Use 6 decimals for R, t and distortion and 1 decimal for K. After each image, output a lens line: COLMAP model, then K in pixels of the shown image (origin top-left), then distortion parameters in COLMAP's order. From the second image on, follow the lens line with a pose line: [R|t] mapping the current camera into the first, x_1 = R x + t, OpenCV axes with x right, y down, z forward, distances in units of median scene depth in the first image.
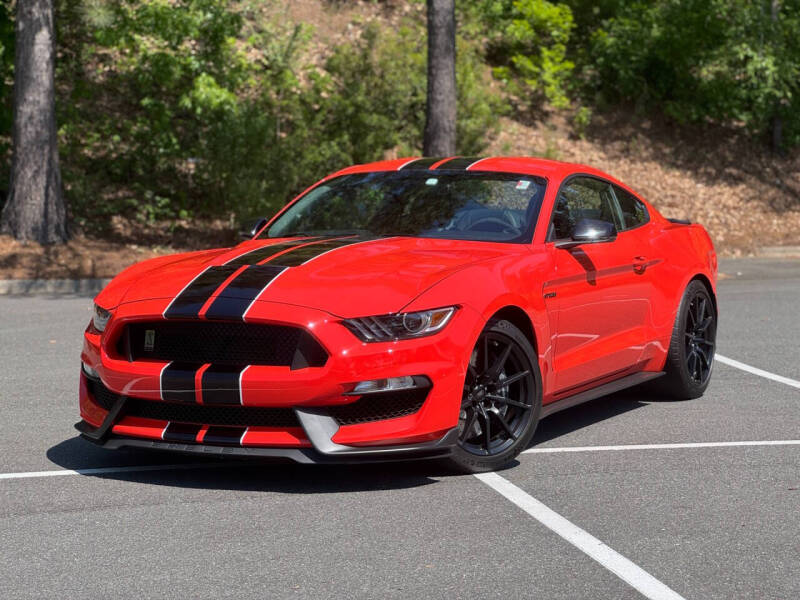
lens RADIAL K [[1698.2, 0, 401.3], [0, 1698.2, 299.3], [0, 0, 1]] dist [0.004776, 0.000000]
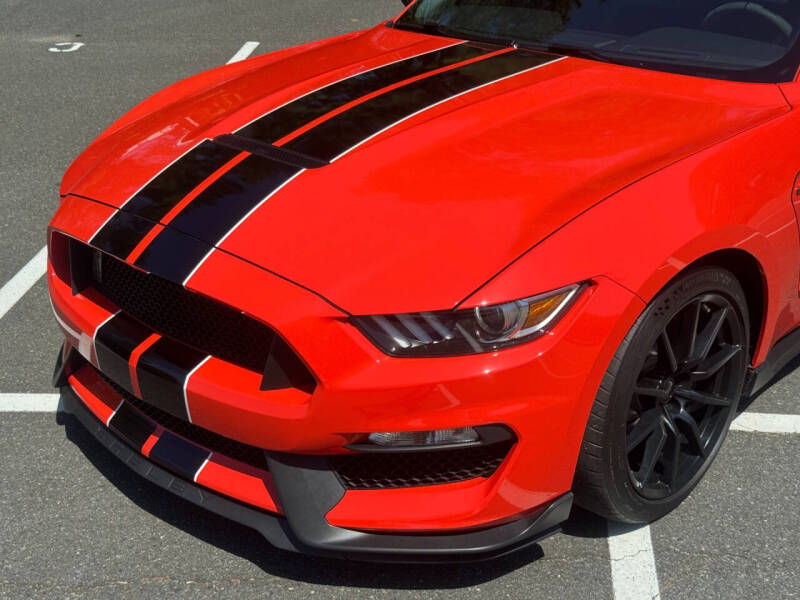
lens RADIAL K [[1087.1, 0, 399.2], [0, 1087.1, 297.0], [0, 0, 1]] dist [0.135228, 0.000000]
pose [[0.953562, 0.116464, -0.277768, 0.065989], [-0.013471, 0.937786, 0.346952, -0.100303], [0.300894, -0.327098, 0.895807, 0.640741]]
